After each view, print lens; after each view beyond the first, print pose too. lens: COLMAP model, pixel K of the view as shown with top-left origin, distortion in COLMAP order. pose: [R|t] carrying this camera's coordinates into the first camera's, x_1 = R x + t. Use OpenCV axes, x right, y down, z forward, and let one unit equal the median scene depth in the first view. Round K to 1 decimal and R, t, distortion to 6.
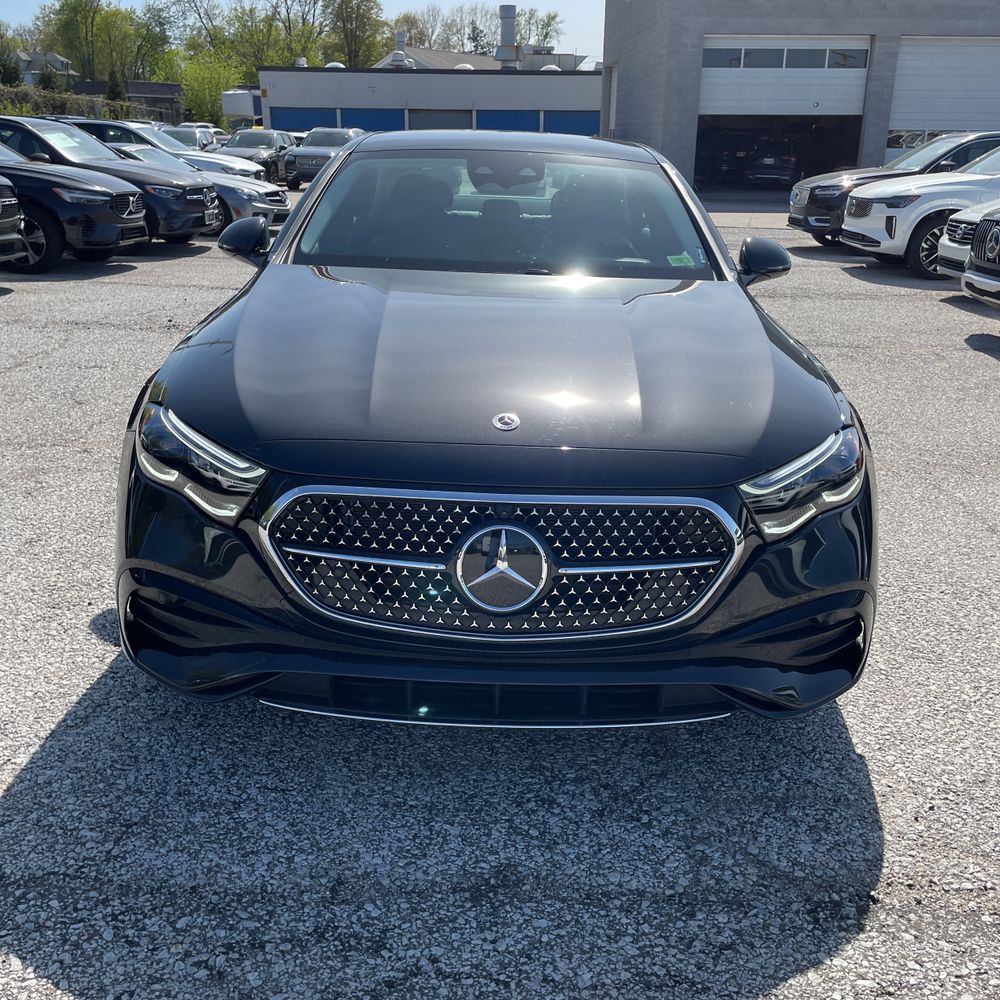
lens RADIAL K [[1012.2, 0, 491.1], [0, 1012.2, 502.9], [0, 0, 1]] dist [0.082183, -0.122964]
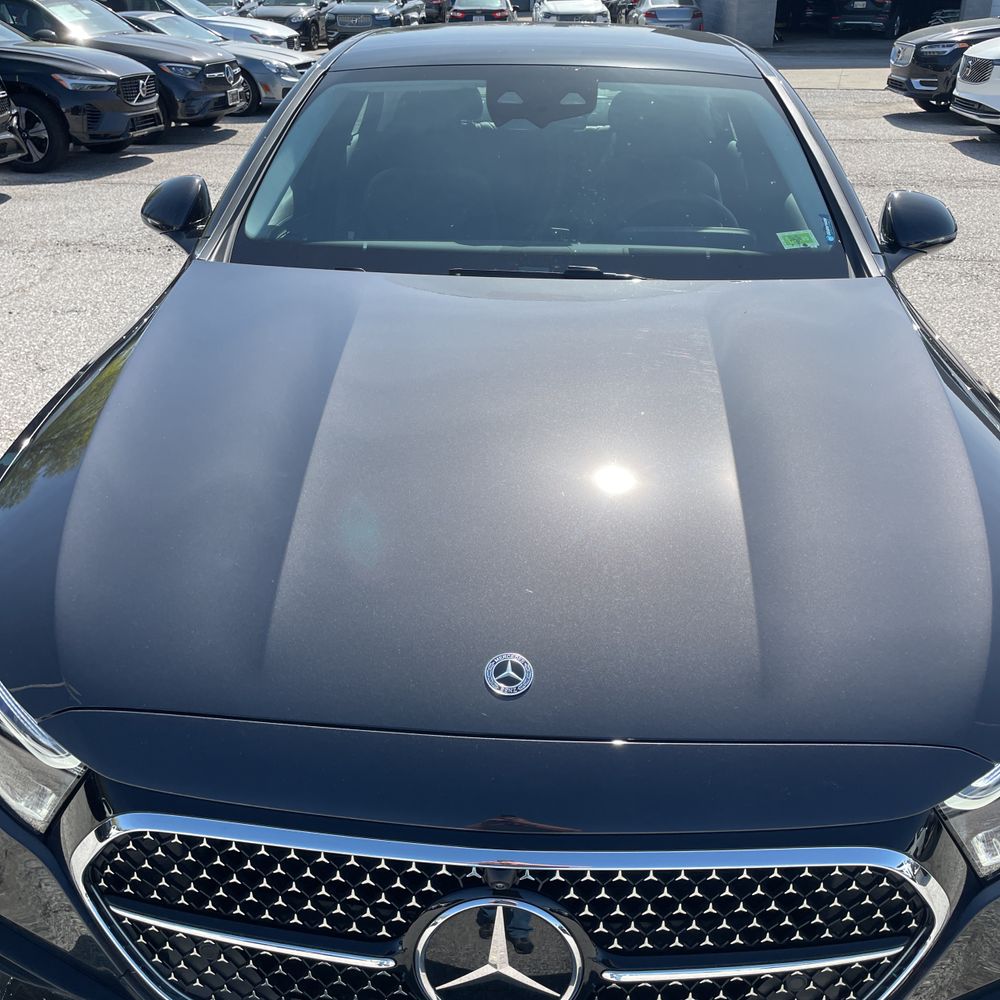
lens RADIAL K [[1002.9, 0, 481.0], [0, 1002.9, 507.4], [0, 0, 1]] dist [0.088029, -0.121146]
pose [[0.997710, 0.003281, -0.067551, 0.006942], [0.005828, 0.990936, 0.134209, -0.046861], [0.067379, -0.134295, 0.988648, 0.090823]]
